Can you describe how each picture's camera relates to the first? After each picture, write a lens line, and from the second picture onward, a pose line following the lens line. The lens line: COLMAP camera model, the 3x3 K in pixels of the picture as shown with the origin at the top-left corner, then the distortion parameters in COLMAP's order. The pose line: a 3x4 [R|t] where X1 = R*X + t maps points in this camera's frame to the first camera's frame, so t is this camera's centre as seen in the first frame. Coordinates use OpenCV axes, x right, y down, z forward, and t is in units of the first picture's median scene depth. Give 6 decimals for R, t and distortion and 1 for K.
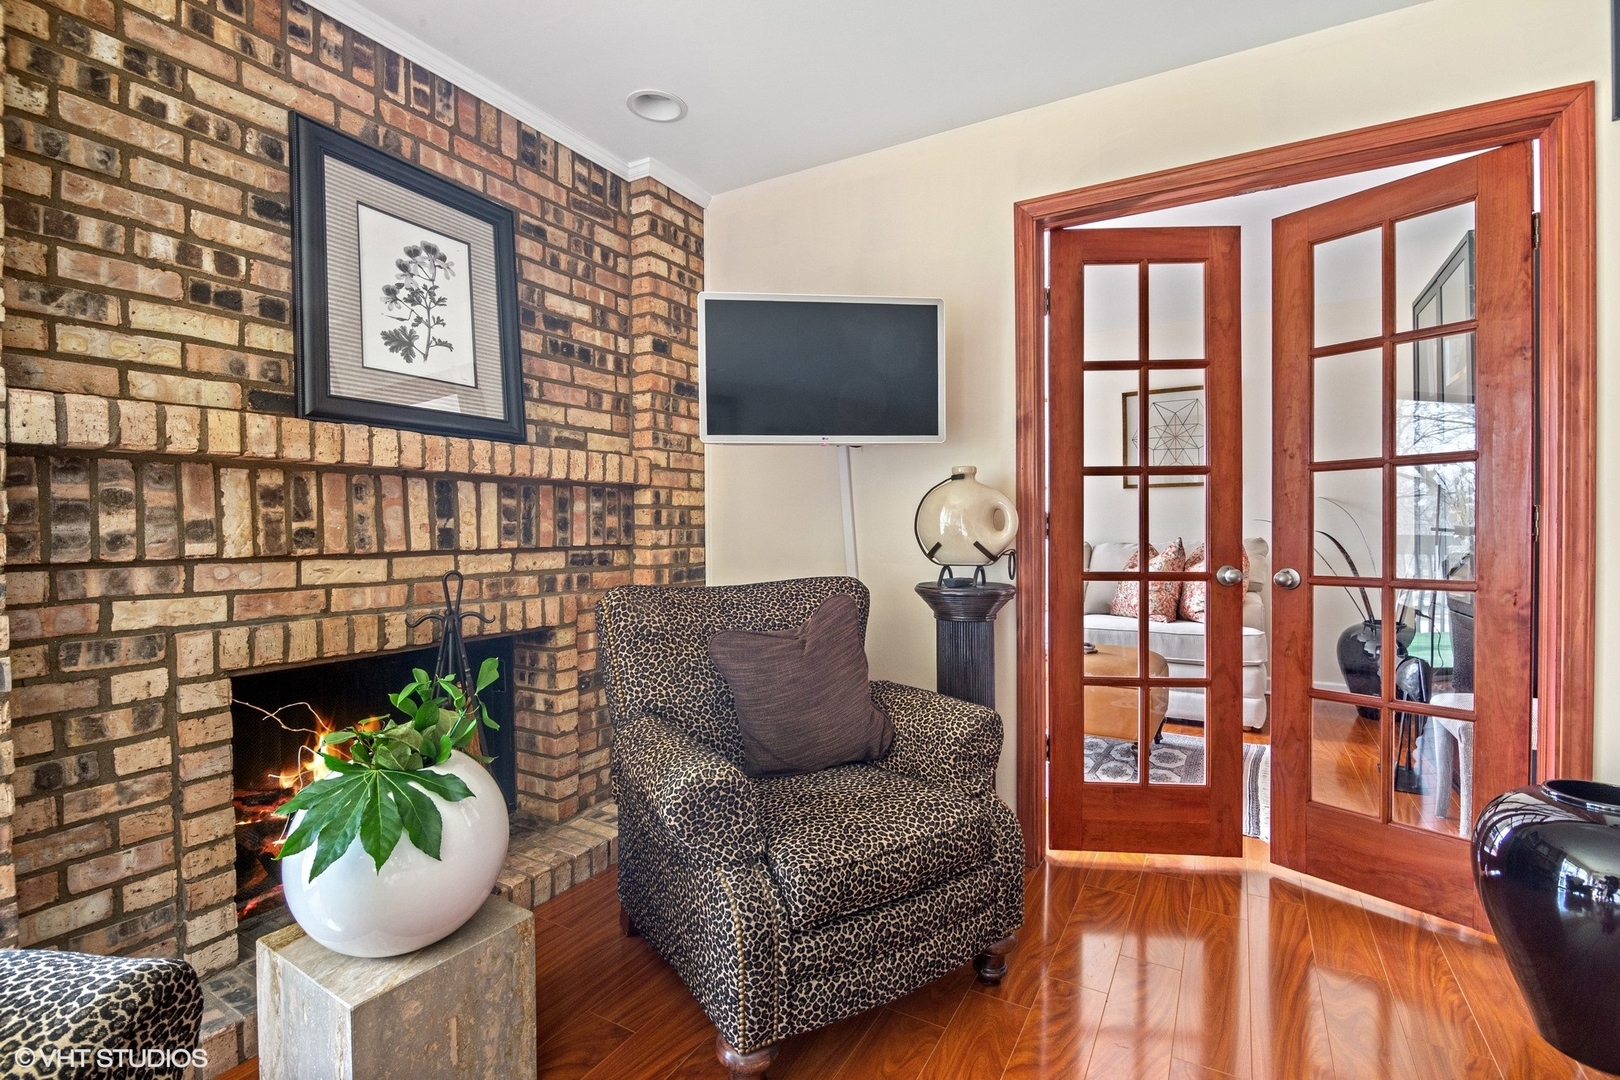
lens RADIAL K [[752.0, 0, 814.2], [0, 752.0, 537.1], [0, 0, 1]] dist [-0.015556, -0.000399]
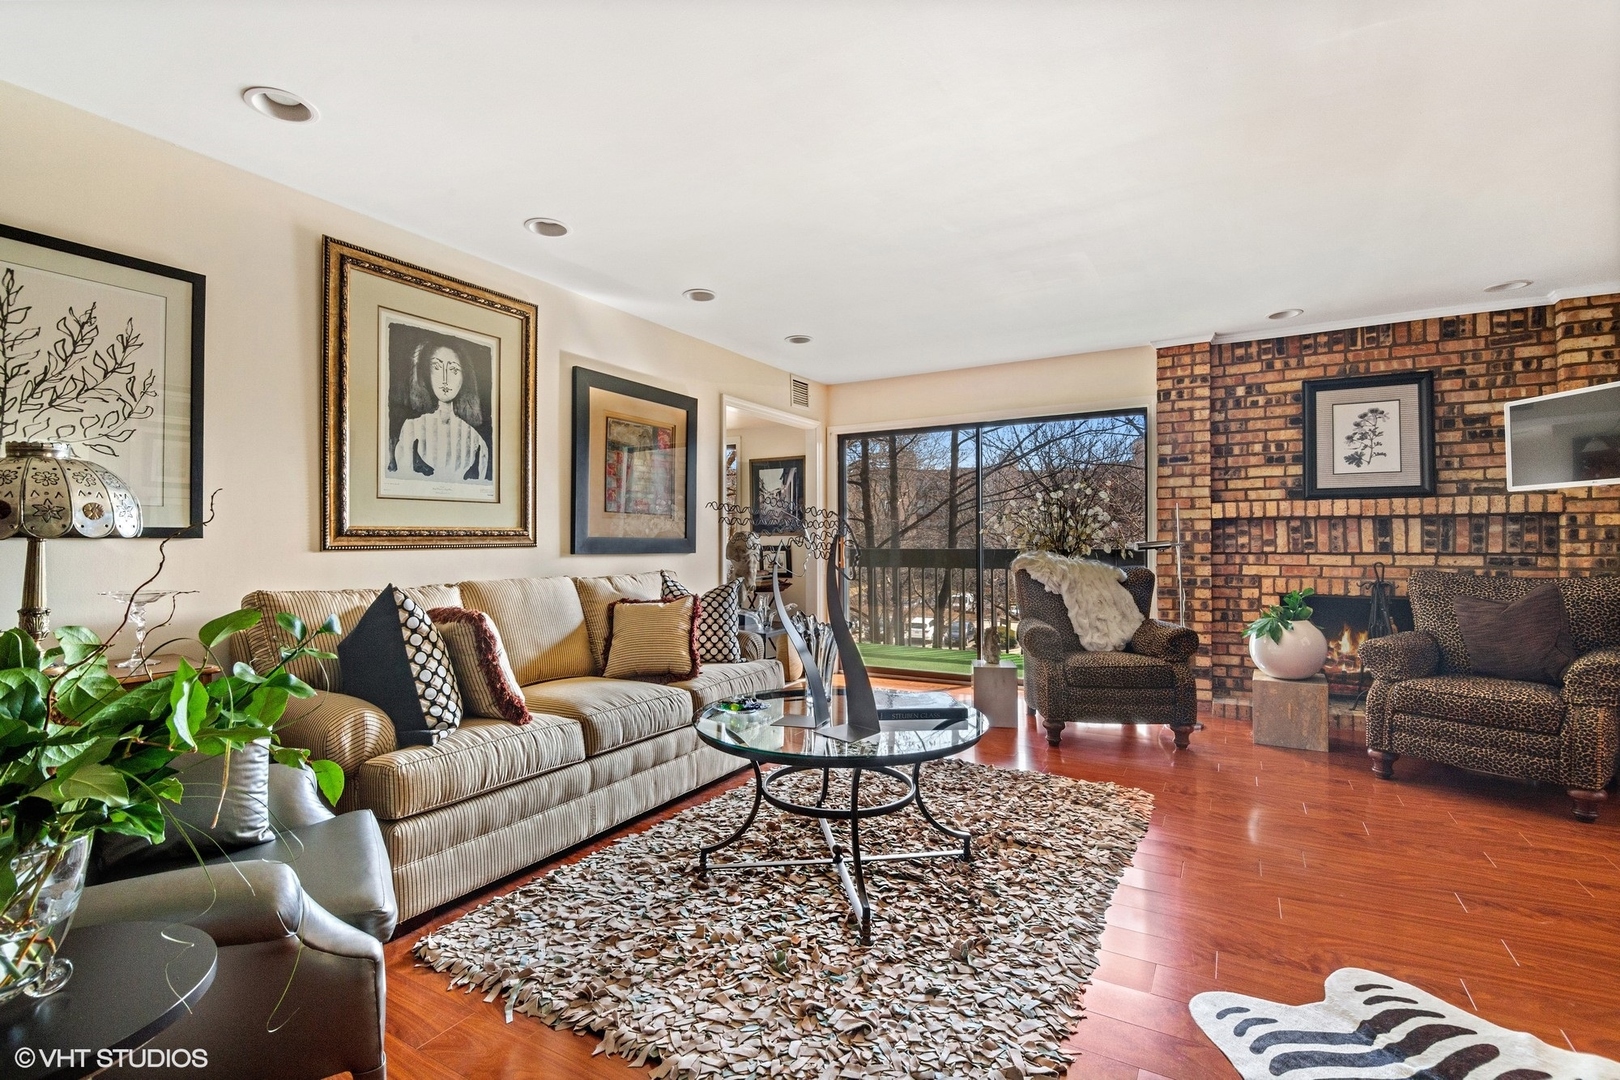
lens RADIAL K [[752.0, 0, 817.2], [0, 752.0, 537.7], [0, 0, 1]] dist [-0.015556, -0.000399]
pose [[-0.003728, -0.005023, -0.999980, 1.714440], [-0.011169, 0.999925, -0.004981, 0.004742], [0.999931, 0.011151, -0.003784, -0.610287]]
